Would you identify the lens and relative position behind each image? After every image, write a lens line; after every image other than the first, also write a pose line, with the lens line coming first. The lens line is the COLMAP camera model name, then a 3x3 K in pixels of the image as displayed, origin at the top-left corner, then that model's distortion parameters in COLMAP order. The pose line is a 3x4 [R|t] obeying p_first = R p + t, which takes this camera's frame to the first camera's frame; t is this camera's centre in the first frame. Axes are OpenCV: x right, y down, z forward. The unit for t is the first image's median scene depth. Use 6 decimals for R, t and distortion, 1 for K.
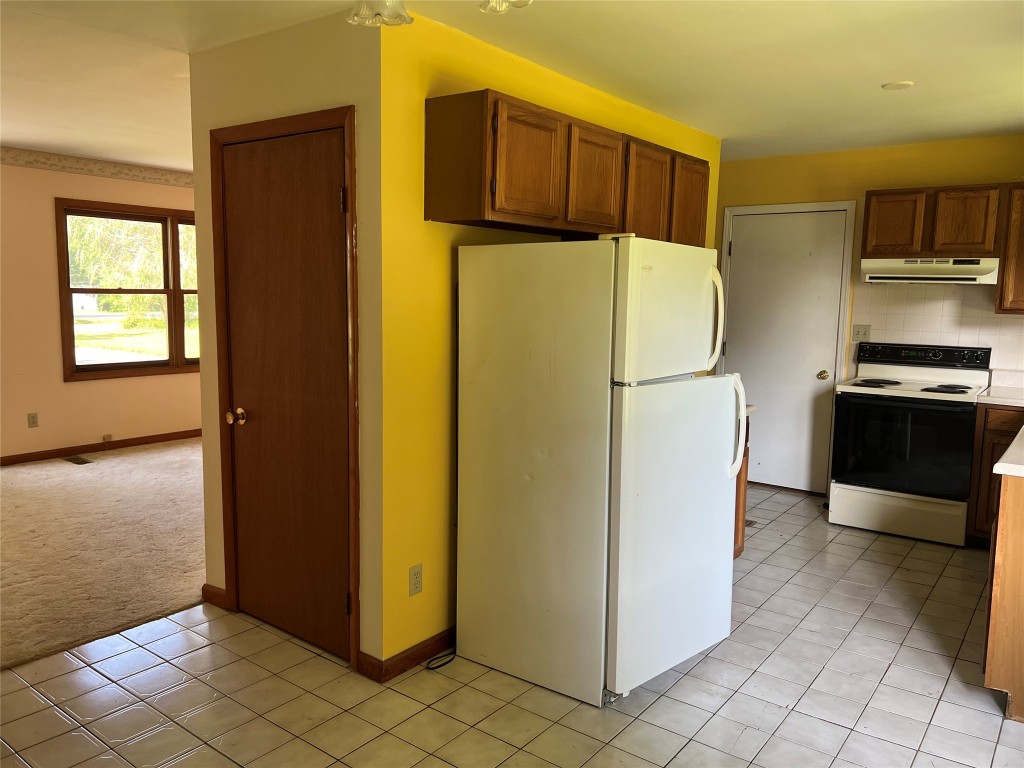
lens RADIAL K [[779.1, 0, 511.7], [0, 779.1, 383.4], [0, 0, 1]] dist [0.021583, -0.005051]
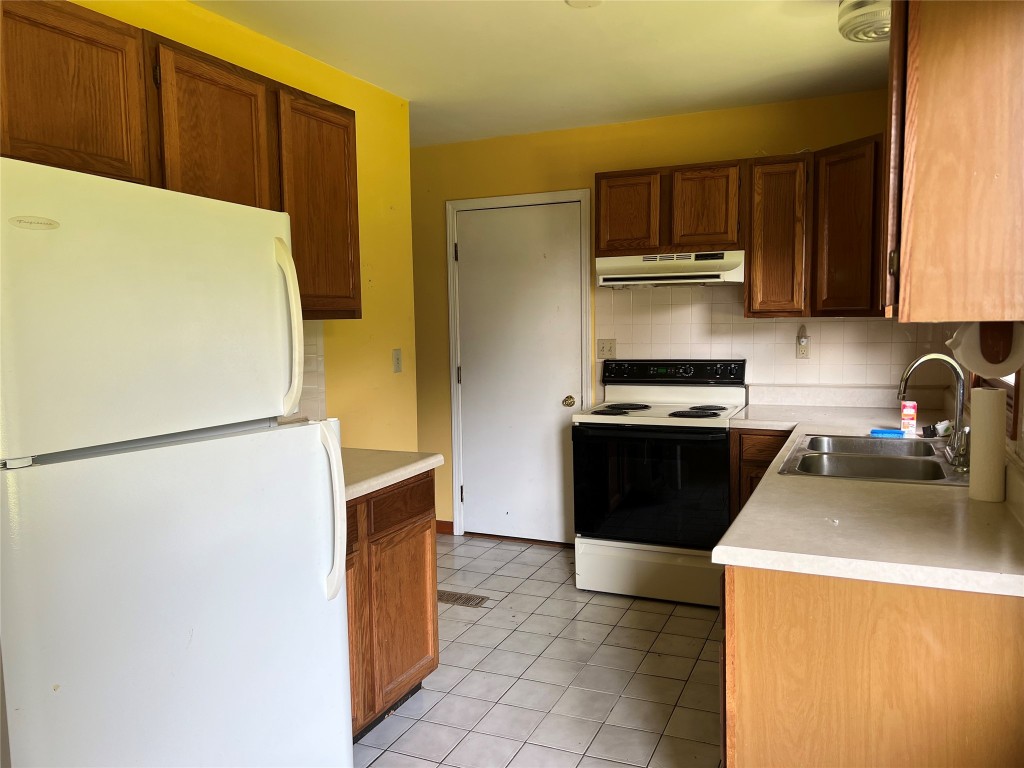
lens RADIAL K [[779.6, 0, 520.1], [0, 779.6, 389.4], [0, 0, 1]] dist [0.105102, -0.130305]
pose [[0.972529, -0.054163, 0.226394, 0.187377], [0.060847, 0.997890, -0.022649, -0.008930], [-0.224690, 0.035802, 0.973772, 0.240649]]
